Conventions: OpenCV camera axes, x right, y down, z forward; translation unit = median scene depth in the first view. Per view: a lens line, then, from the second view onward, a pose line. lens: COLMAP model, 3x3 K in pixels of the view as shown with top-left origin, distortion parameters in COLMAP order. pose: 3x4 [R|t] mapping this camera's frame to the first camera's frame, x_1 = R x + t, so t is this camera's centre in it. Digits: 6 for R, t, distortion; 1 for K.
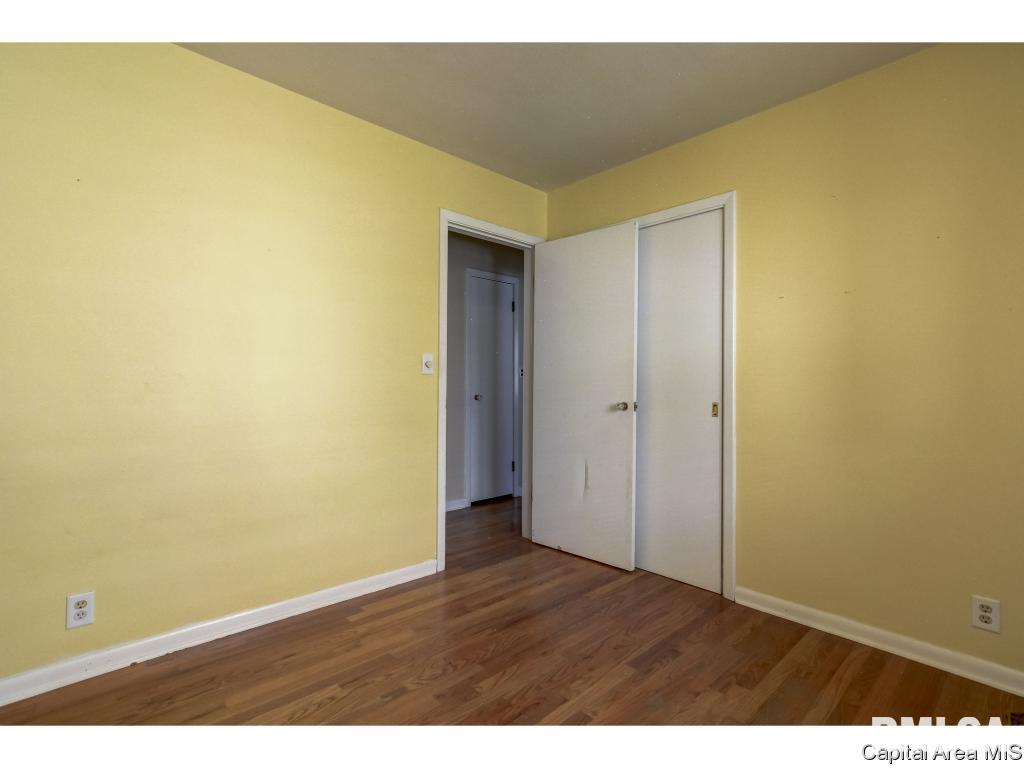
lens RADIAL K [[495.7, 0, 511.5], [0, 495.7, 380.2], [0, 0, 1]] dist [-0.009541, 0.009017]
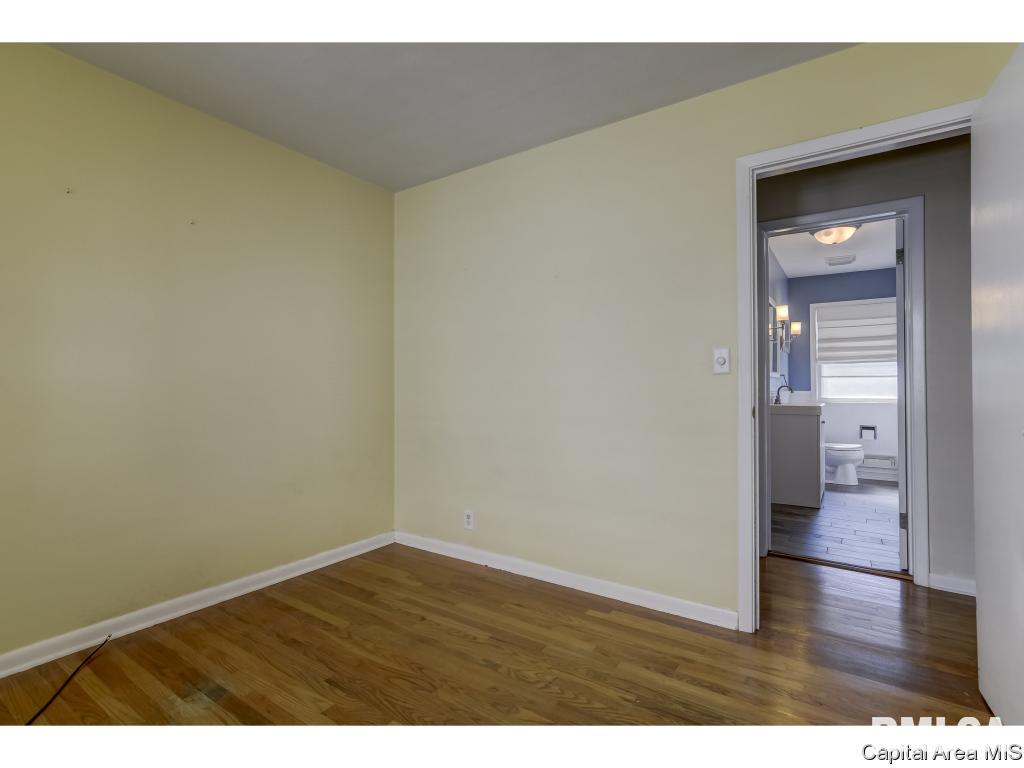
lens RADIAL K [[495.7, 0, 511.5], [0, 495.7, 380.2], [0, 0, 1]] dist [-0.009541, 0.009017]
pose [[0.215772, -0.022295, -0.976189, 0.705839], [0.011459, 0.999728, -0.020300, 0.014626], [0.976377, -0.006806, 0.215969, 0.653077]]
